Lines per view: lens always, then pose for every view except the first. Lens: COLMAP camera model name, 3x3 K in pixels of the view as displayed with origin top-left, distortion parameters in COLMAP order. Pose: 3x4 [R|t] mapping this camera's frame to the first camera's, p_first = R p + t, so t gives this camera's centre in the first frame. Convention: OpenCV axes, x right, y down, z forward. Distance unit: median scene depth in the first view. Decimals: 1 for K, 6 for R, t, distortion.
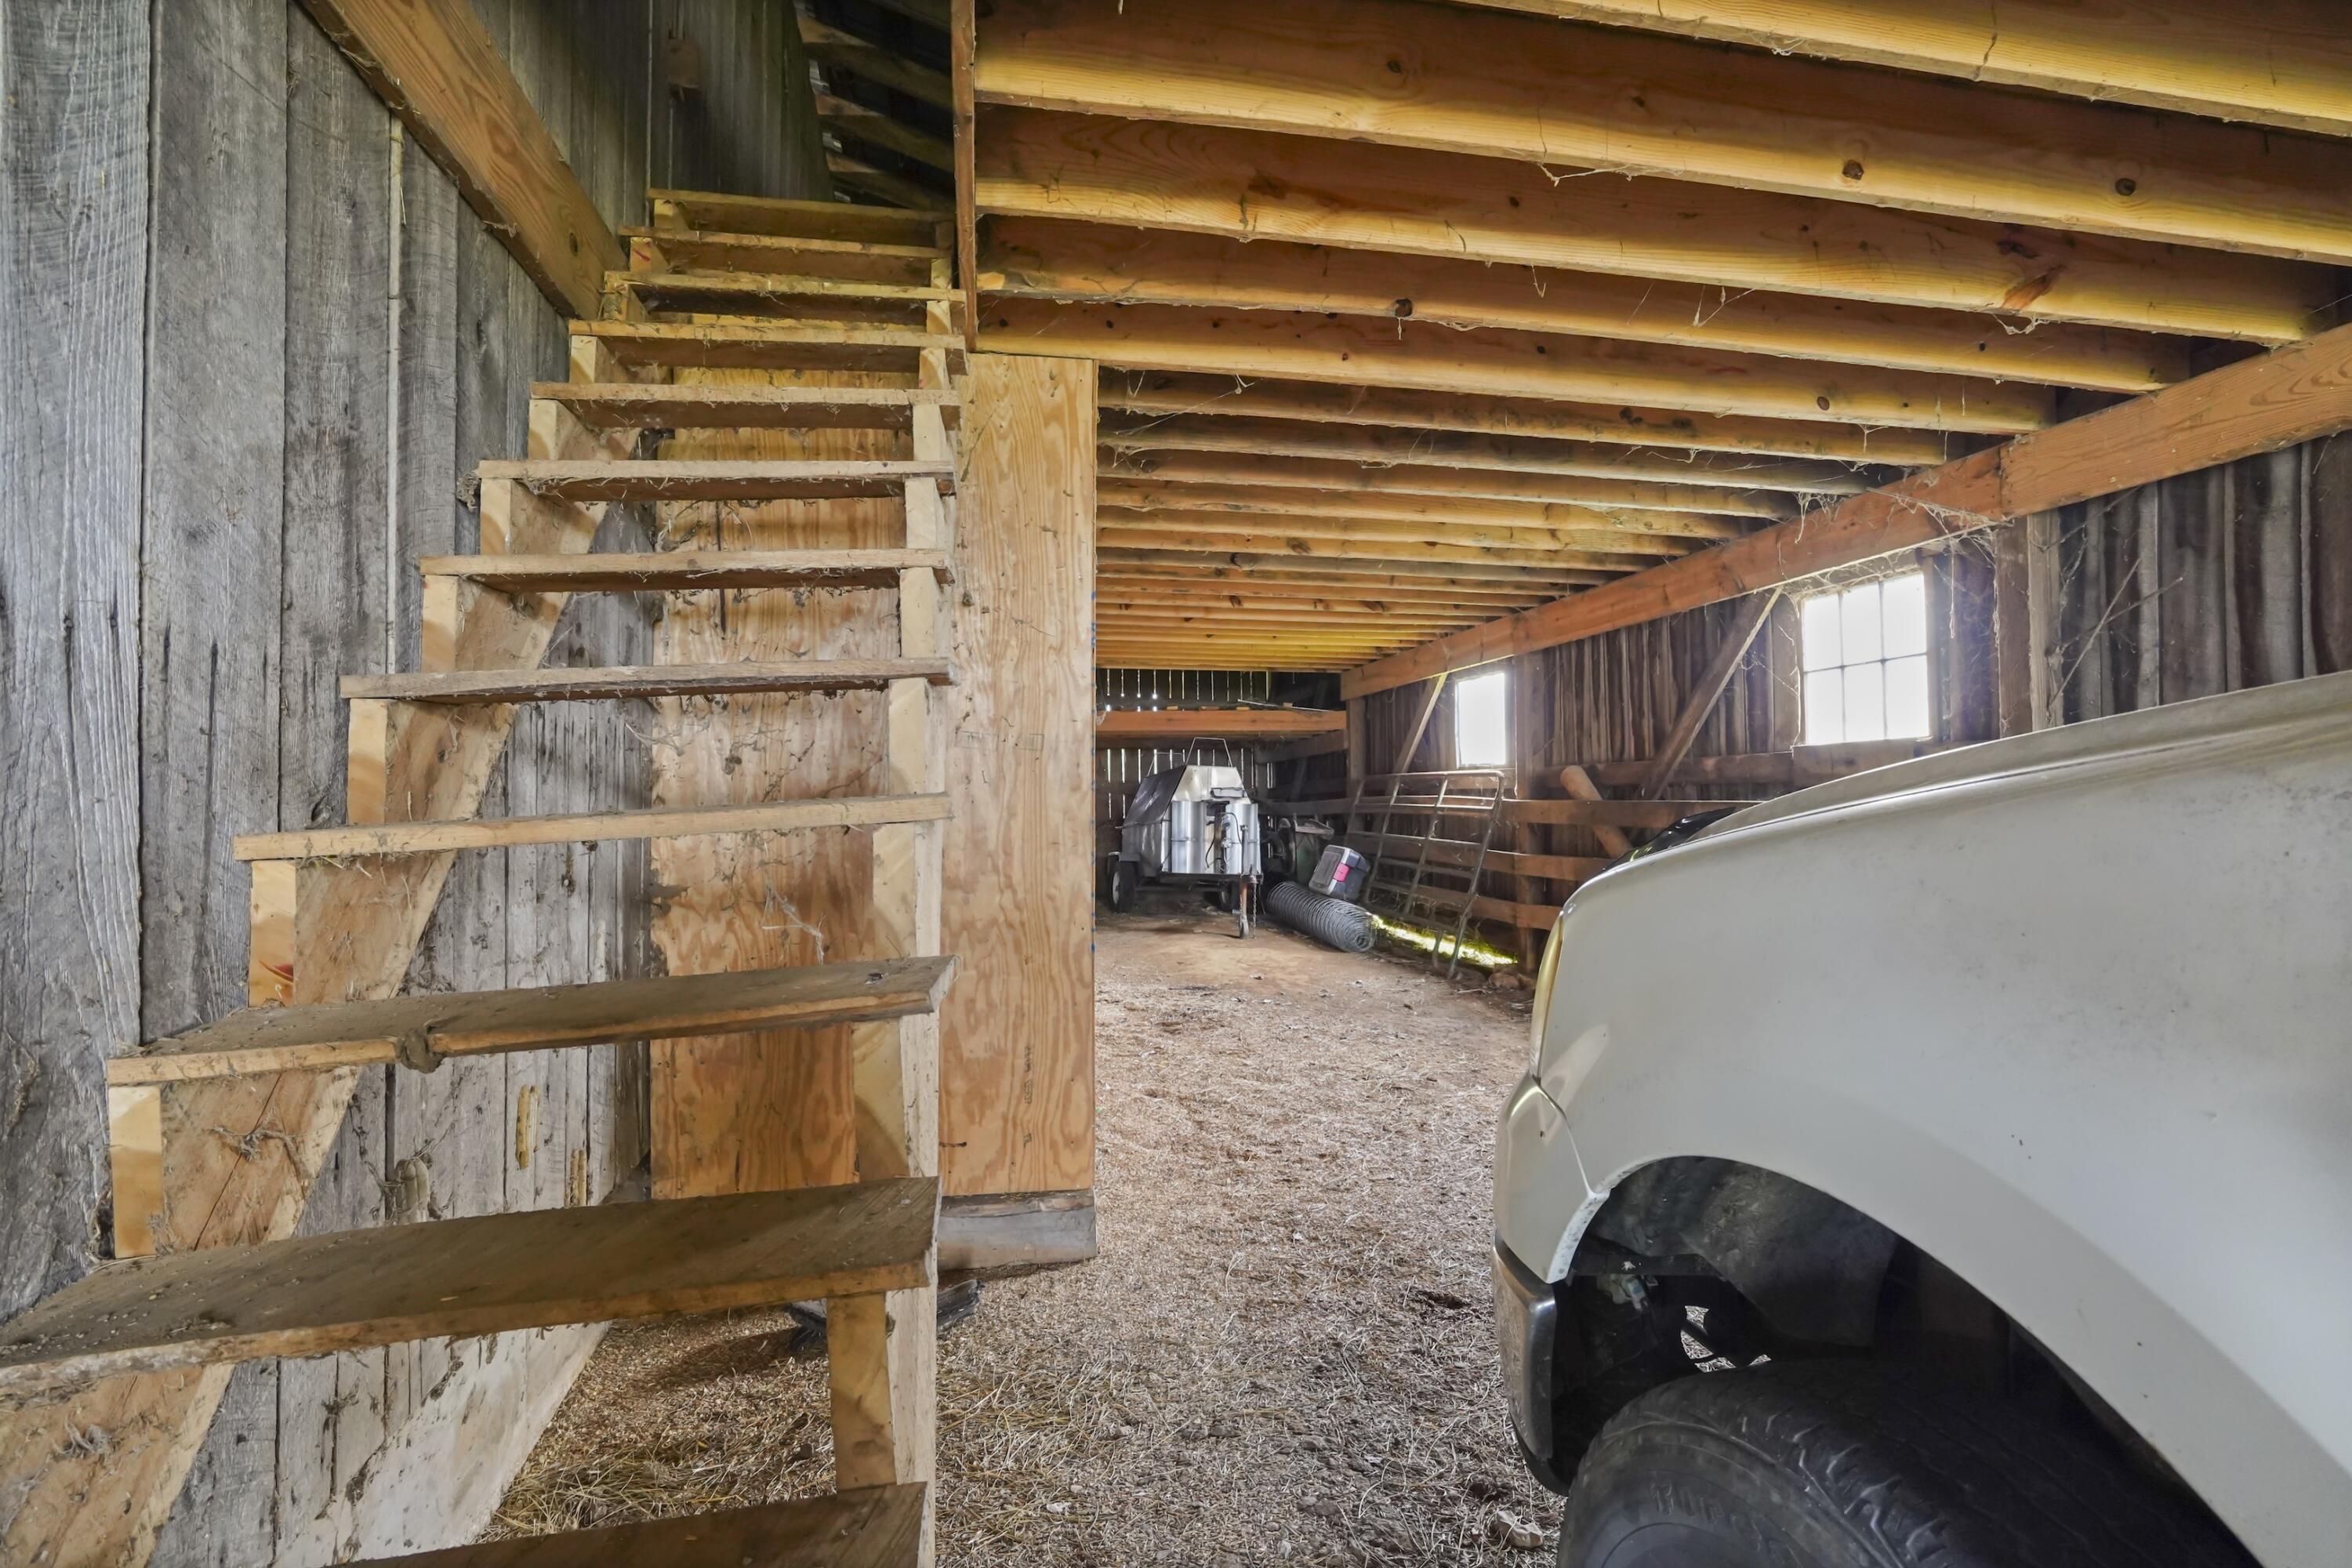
lens RADIAL K [[1116.4, 0, 1176.0], [0, 1116.4, 784.0], [0, 0, 1]] dist [-0.025286, -0.000022]
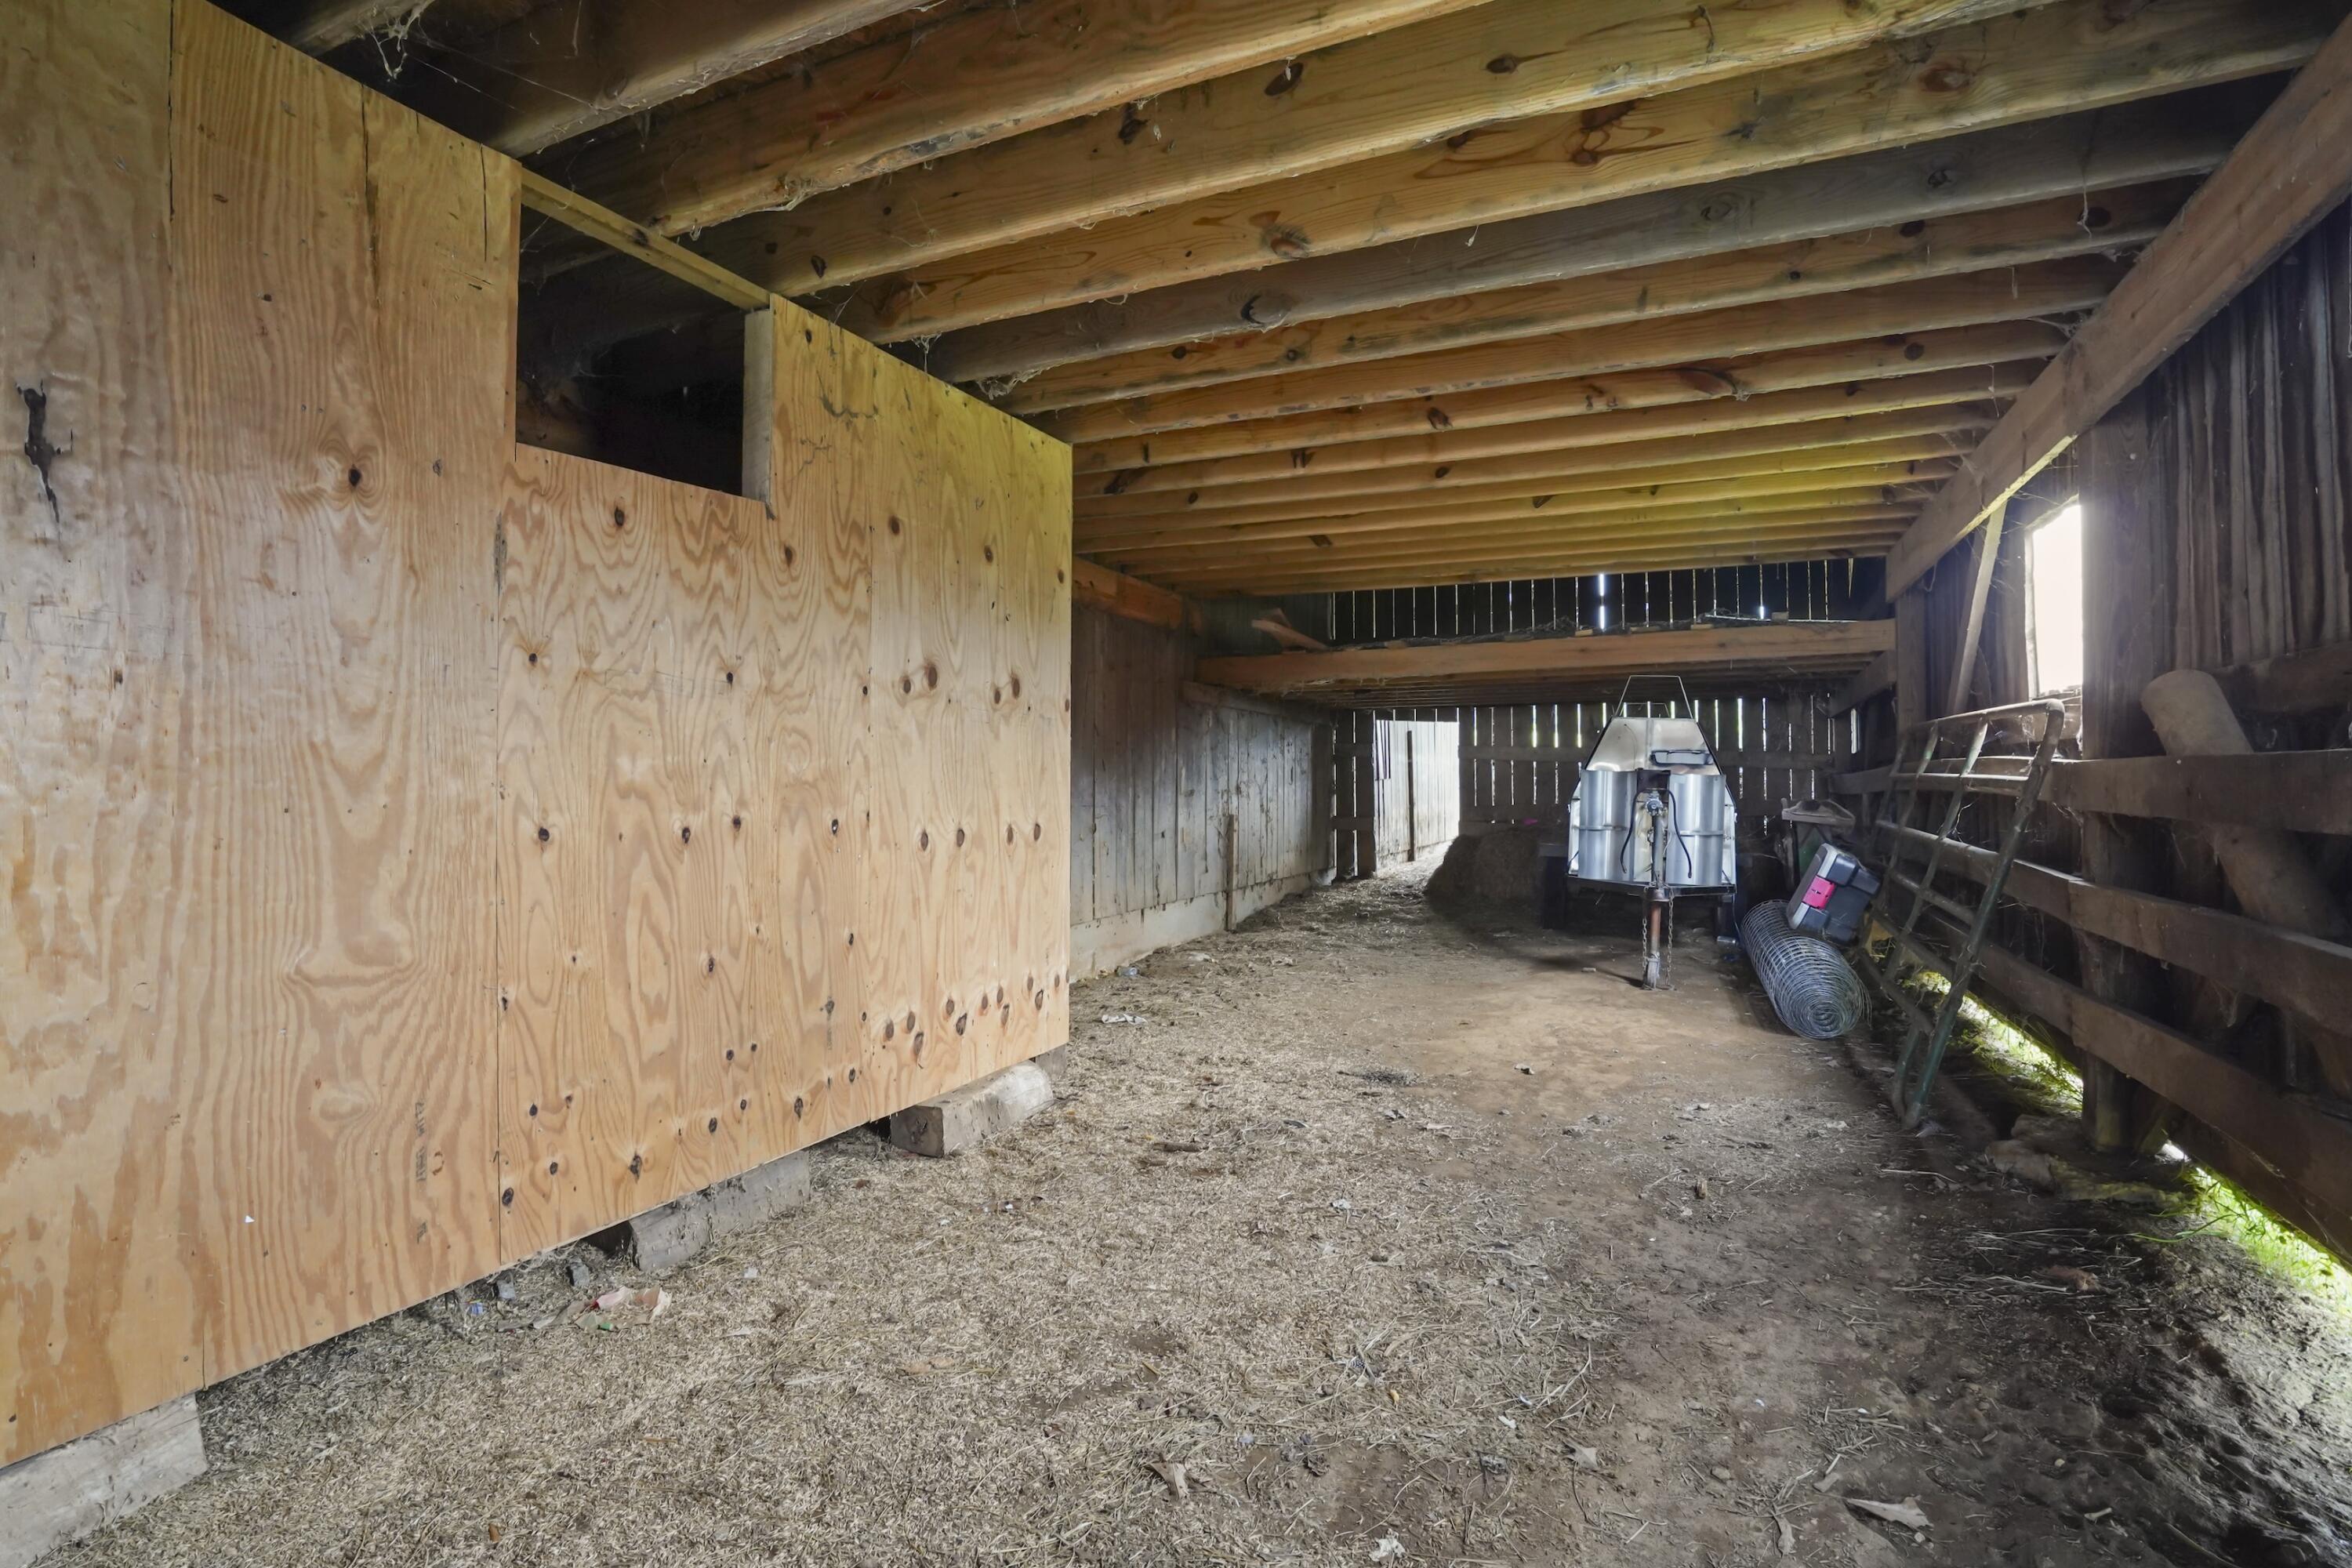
lens RADIAL K [[1116.4, 0, 1176.0], [0, 1116.4, 784.0], [0, 0, 1]] dist [-0.025286, -0.000022]
pose [[0.808897, 0.001677, -0.587948, 0.216642], [0.010004, 0.999812, 0.016616, 0.010516], [0.587865, -0.019322, 0.808728, 0.343112]]
